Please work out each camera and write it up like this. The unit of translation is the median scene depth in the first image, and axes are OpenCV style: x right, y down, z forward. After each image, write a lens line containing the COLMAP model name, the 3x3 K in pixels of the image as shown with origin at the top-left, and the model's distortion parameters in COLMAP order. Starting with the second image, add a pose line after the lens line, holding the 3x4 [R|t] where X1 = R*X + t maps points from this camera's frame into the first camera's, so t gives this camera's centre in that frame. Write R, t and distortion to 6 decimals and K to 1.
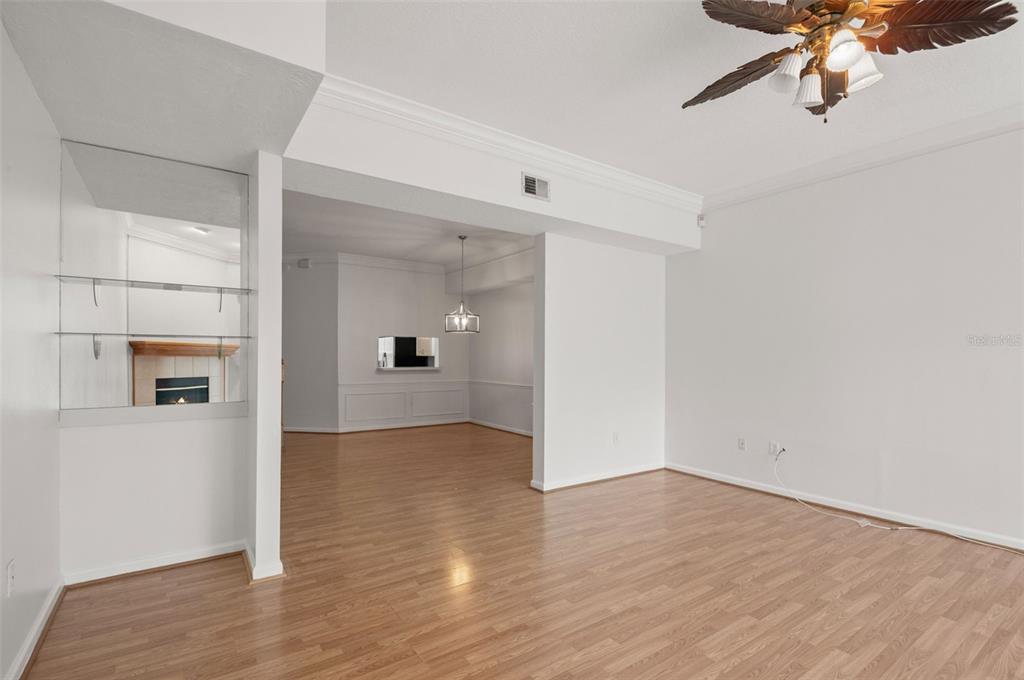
lens RADIAL K [[483.0, 0, 513.3], [0, 483.0, 352.8], [0, 0, 1]] dist [-0.026987, -0.000484]
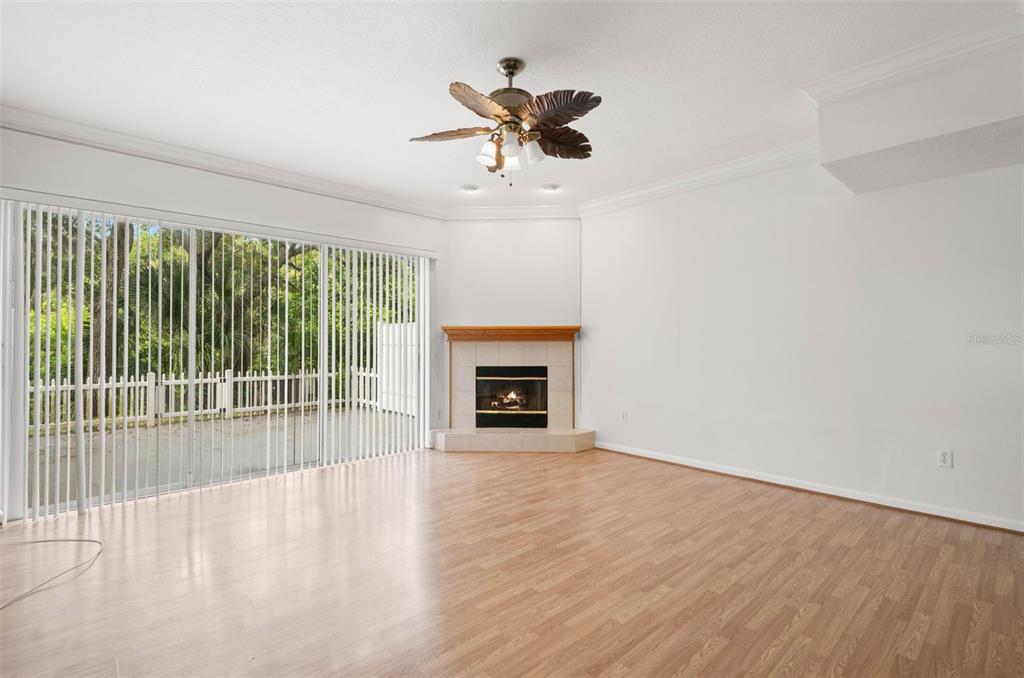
lens RADIAL K [[463.9, 0, 496.3], [0, 463.9, 337.3], [0, 0, 1]] dist [0.027132, -0.000167]
pose [[-0.994681, -0.001239, -0.102996, 0.586067], [-0.000239, 0.999953, -0.009723, 0.003087], [0.103004, -0.009647, -0.994634, 1.701312]]
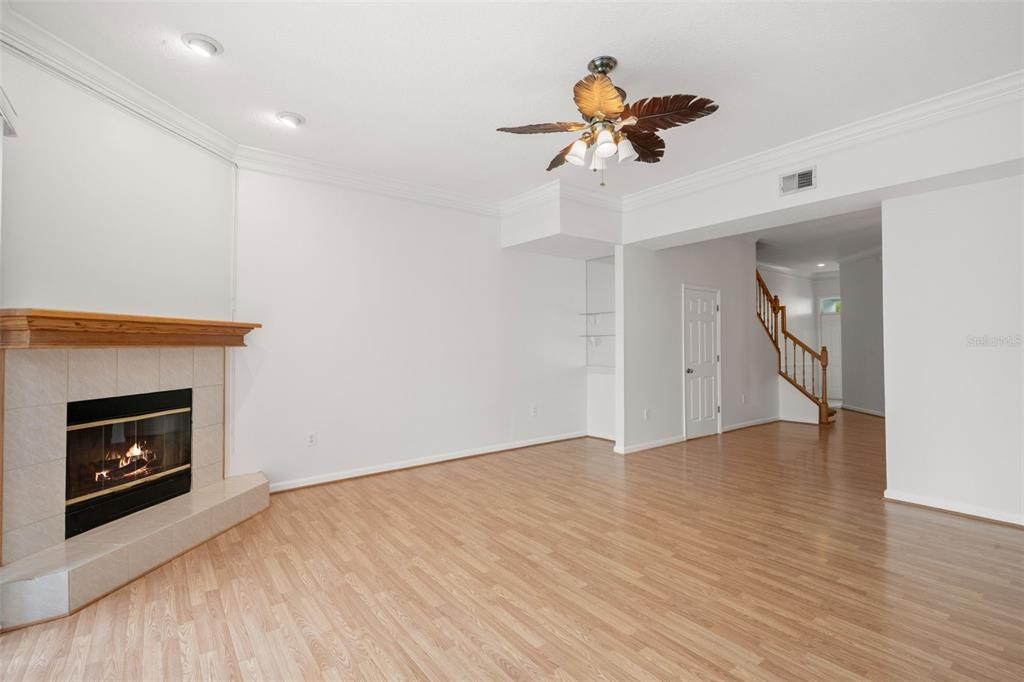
lens RADIAL K [[482.8, 0, 494.9], [0, 482.8, 340.4], [0, 0, 1]] dist [-0.003888, -0.001413]
pose [[0.021258, -0.013311, -0.999685, 1.471434], [0.009553, 0.999868, -0.013110, 0.008570], [0.999728, -0.009271, 0.021383, 0.430189]]
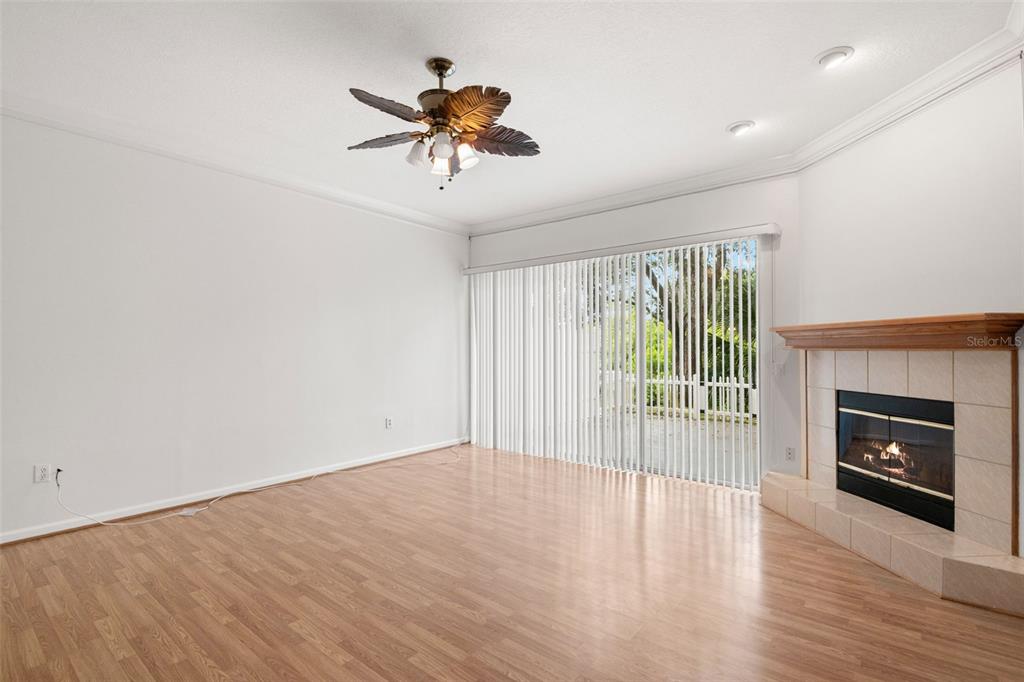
lens RADIAL K [[470.5, 0, 513.3], [0, 470.5, 333.4], [0, 0, 1]] dist [-0.000672, -0.000975]
pose [[-0.289077, 0.024772, 0.956985, -0.556888], [-0.007679, 0.999573, -0.028194, 0.003153], [-0.957275, -0.015499, -0.288764, 0.831856]]
